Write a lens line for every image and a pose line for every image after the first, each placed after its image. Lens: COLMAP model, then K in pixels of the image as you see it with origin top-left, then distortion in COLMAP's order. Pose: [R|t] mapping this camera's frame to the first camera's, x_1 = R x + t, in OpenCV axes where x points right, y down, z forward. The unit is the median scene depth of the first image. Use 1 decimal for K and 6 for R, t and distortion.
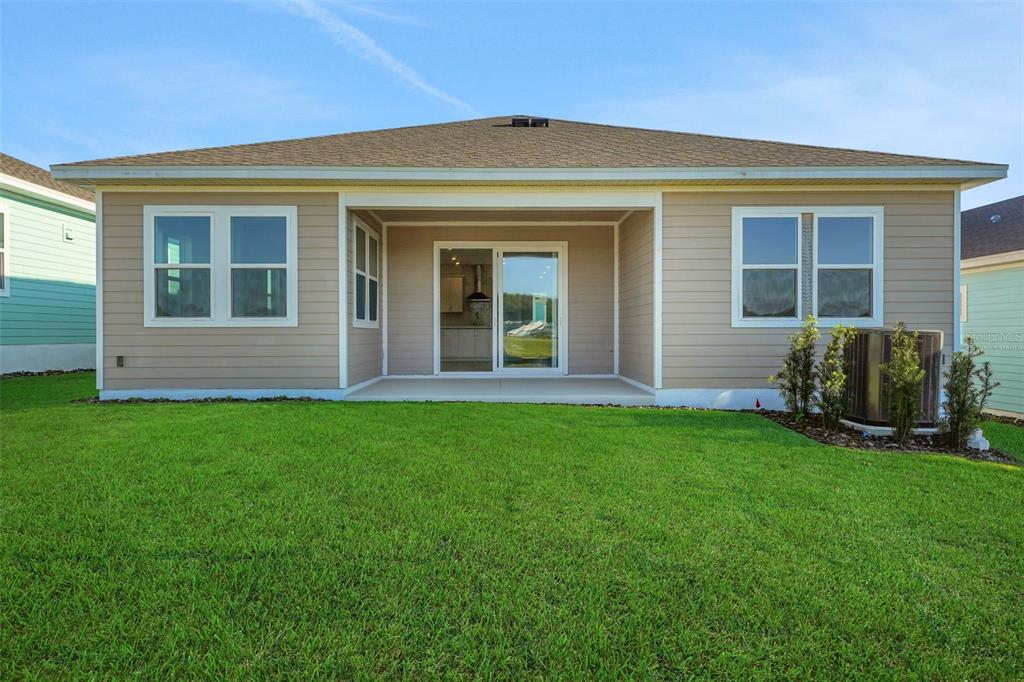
lens RADIAL K [[612.6, 0, 497.7], [0, 612.6, 339.7], [0, 0, 1]] dist [0.004777, 0.002010]
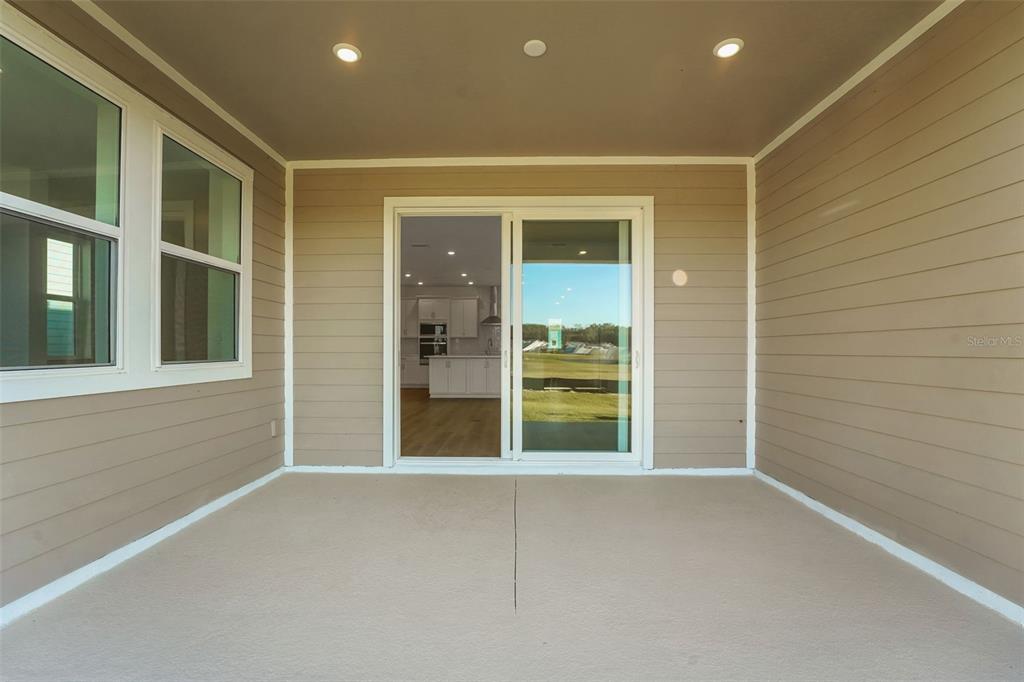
lens RADIAL K [[318.8, 0, 509.6], [0, 318.8, 347.3], [0, 0, 1]] dist [0.000418, 0.000030]
pose [[0.999588, 0.002870, -0.028541, 0.009125], [-0.003190, 0.999933, -0.011141, -0.052927], [0.028507, 0.011228, 0.999531, 1.098693]]
